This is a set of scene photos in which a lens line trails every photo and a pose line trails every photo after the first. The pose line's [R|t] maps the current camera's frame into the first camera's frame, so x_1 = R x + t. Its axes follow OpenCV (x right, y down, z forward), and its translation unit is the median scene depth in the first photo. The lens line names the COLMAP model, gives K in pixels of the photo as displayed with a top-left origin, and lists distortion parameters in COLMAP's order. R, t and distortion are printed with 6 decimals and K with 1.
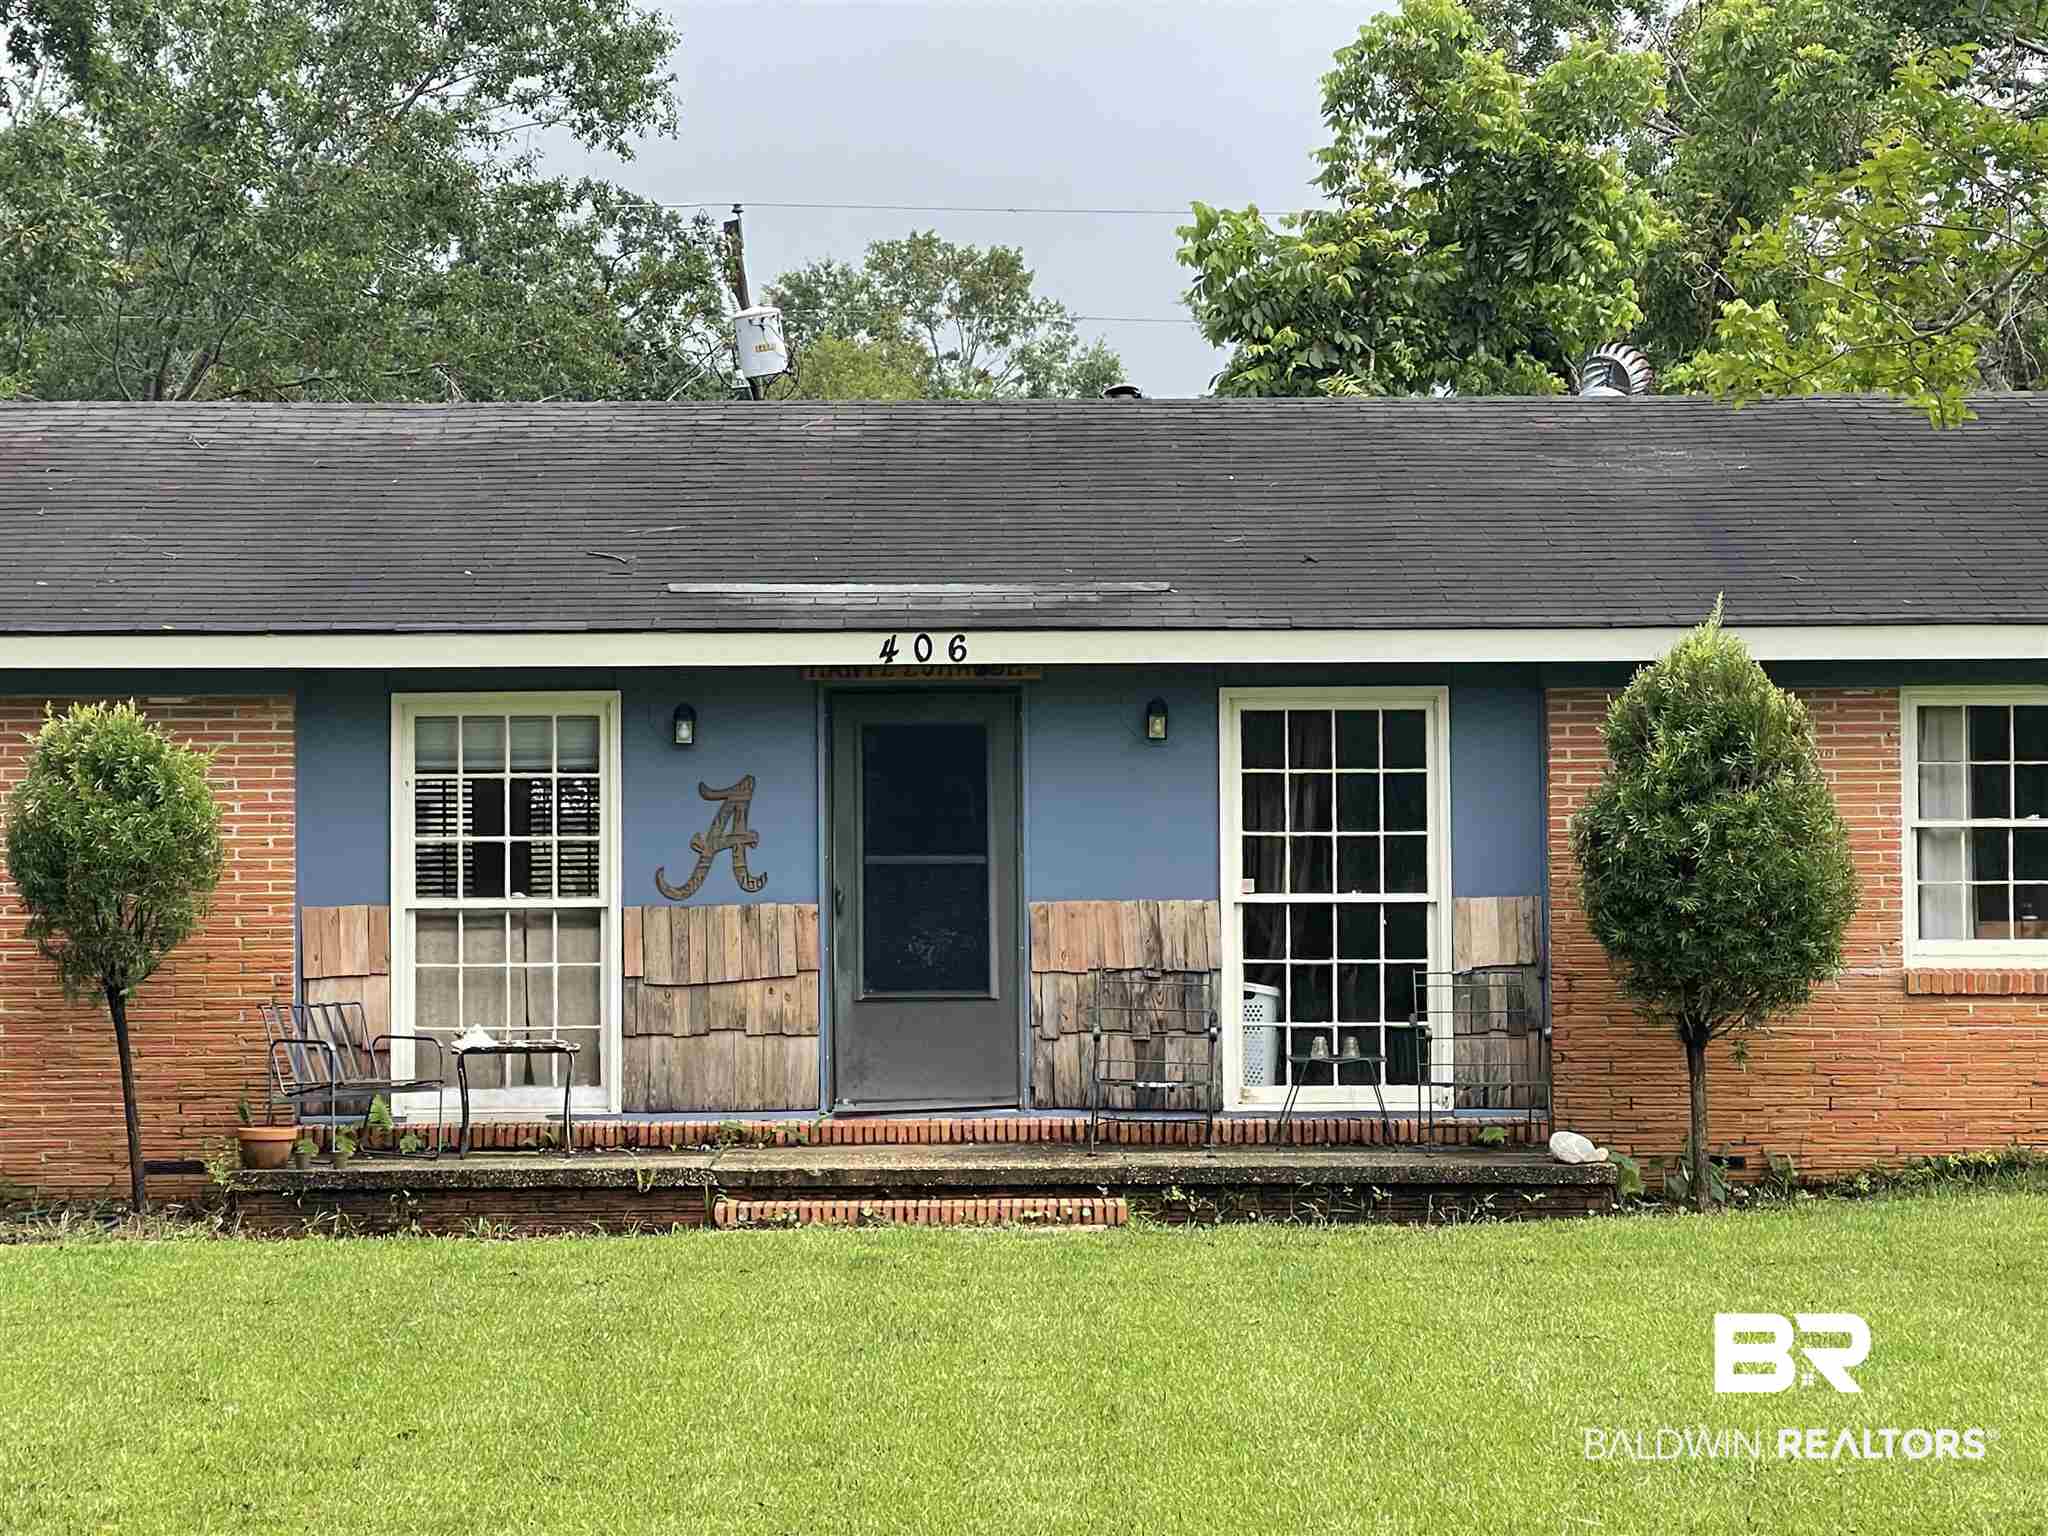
lens RADIAL K [[5576.7, 0, 1017.9], [0, 5576.7, 765.6], [0, 0, 1]] dist [0.178915, 0.000000]
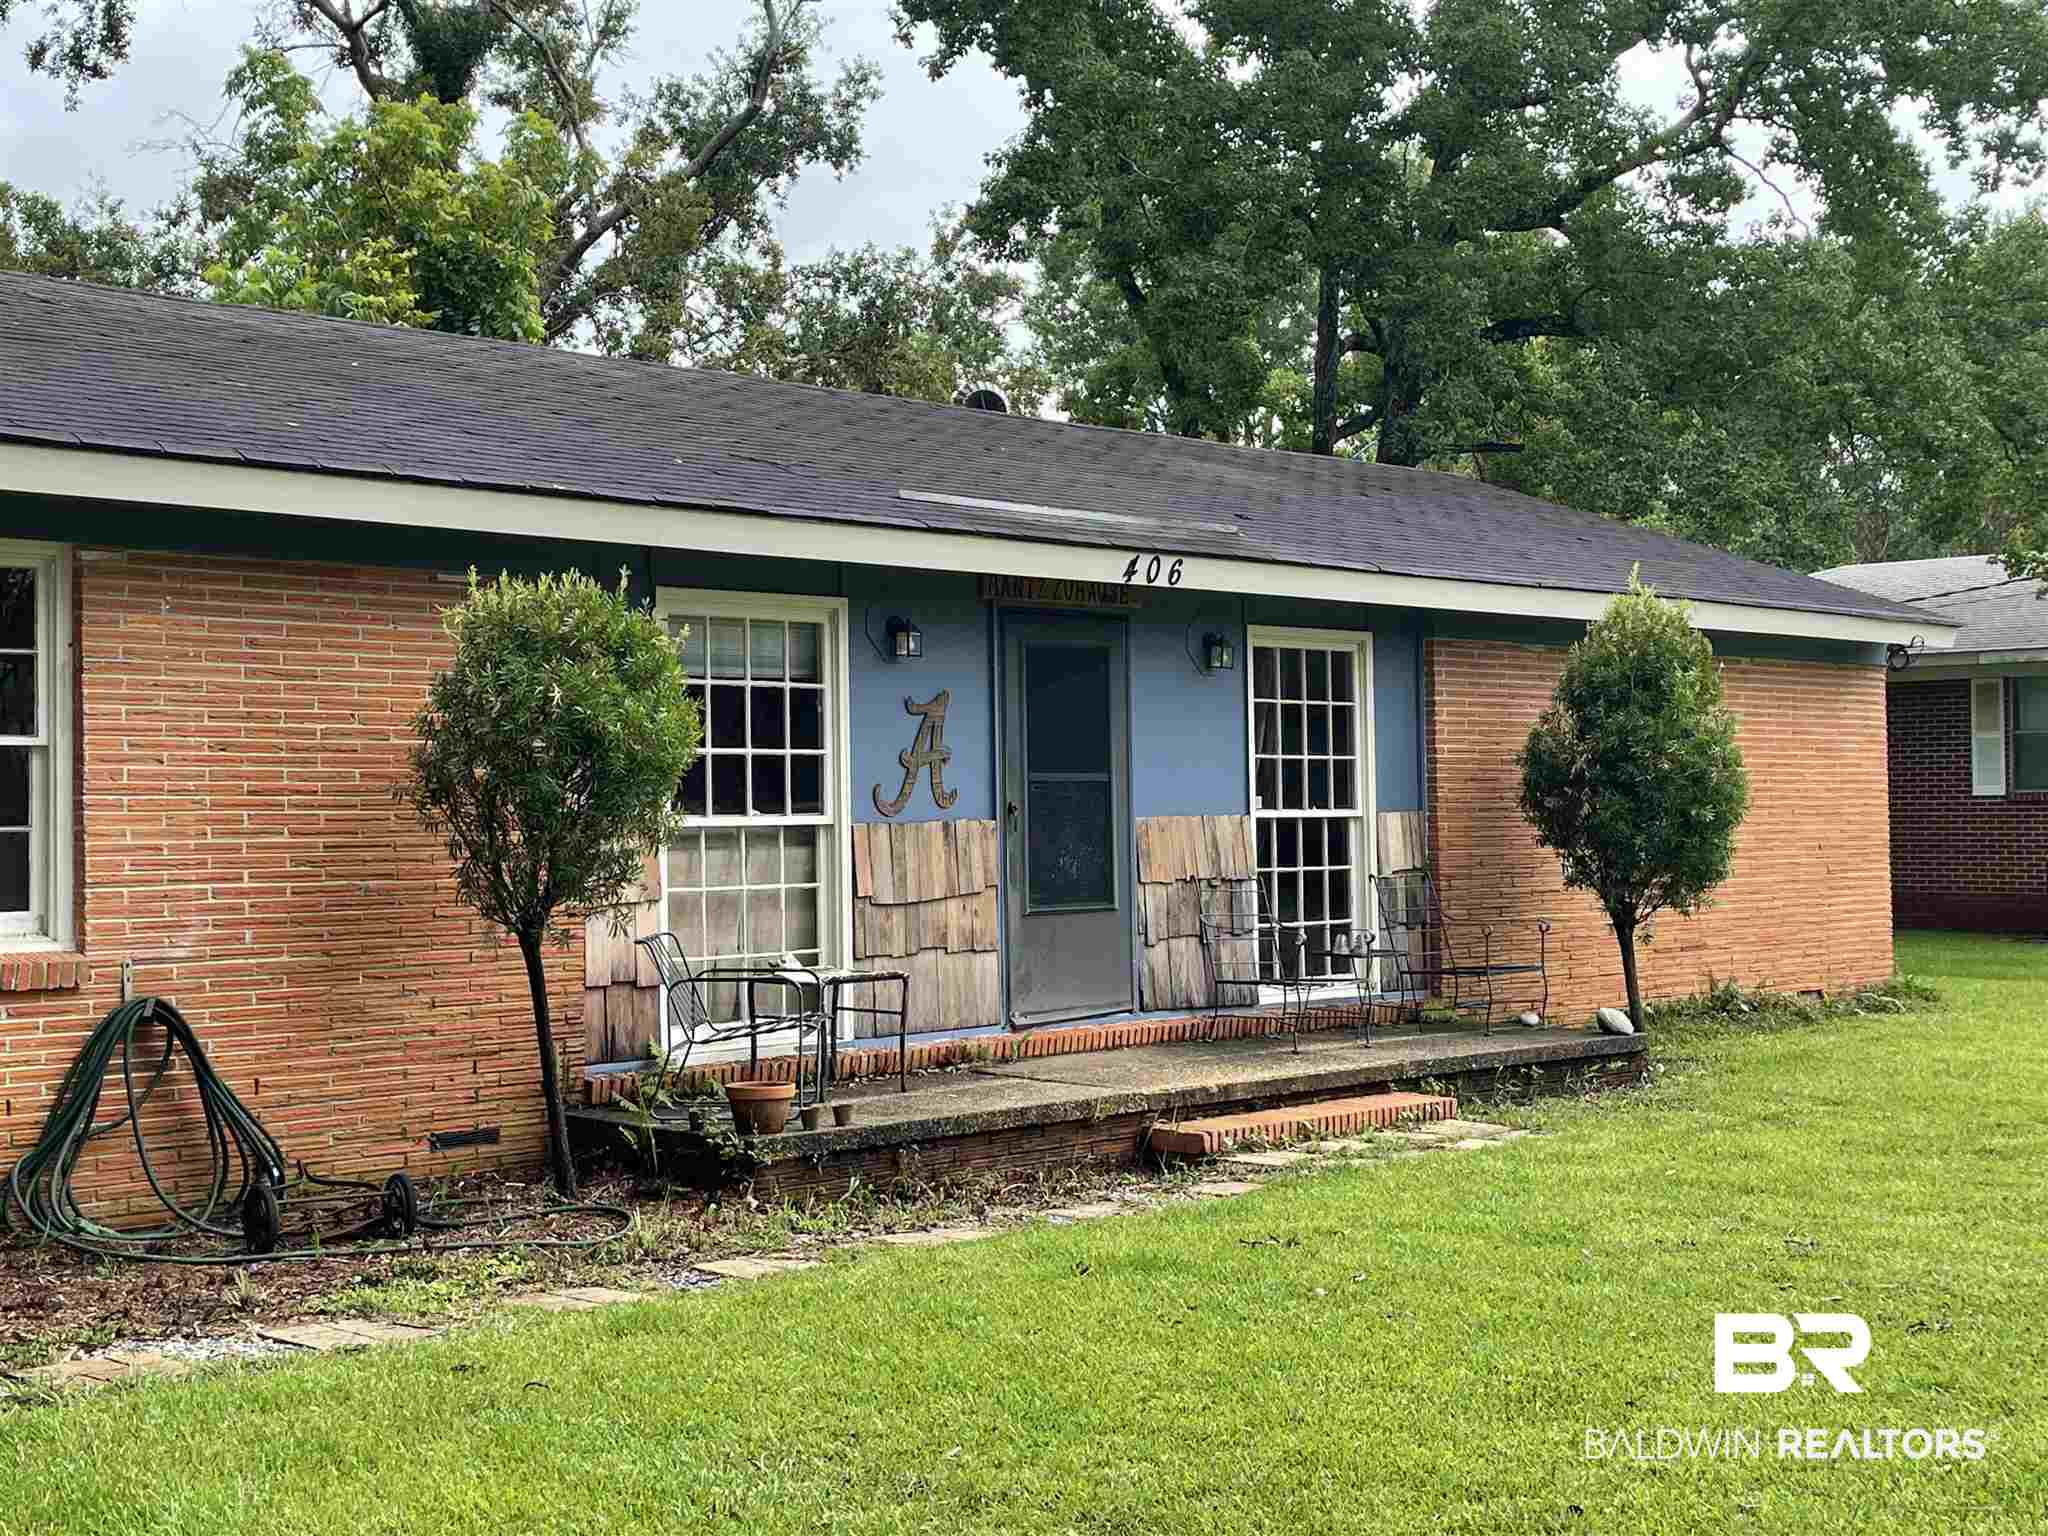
lens RADIAL K [[2719.3, 0, 1015.8], [0, 2719.3, 752.5], [0, 0, 1]] dist [0.096418, 0.000000]
pose [[0.690086, 0.014164, 0.723589, -0.389273], [-0.007813, 0.999896, -0.012121, 0.018513], [-0.723685, 0.002711, 0.690125, 0.658490]]
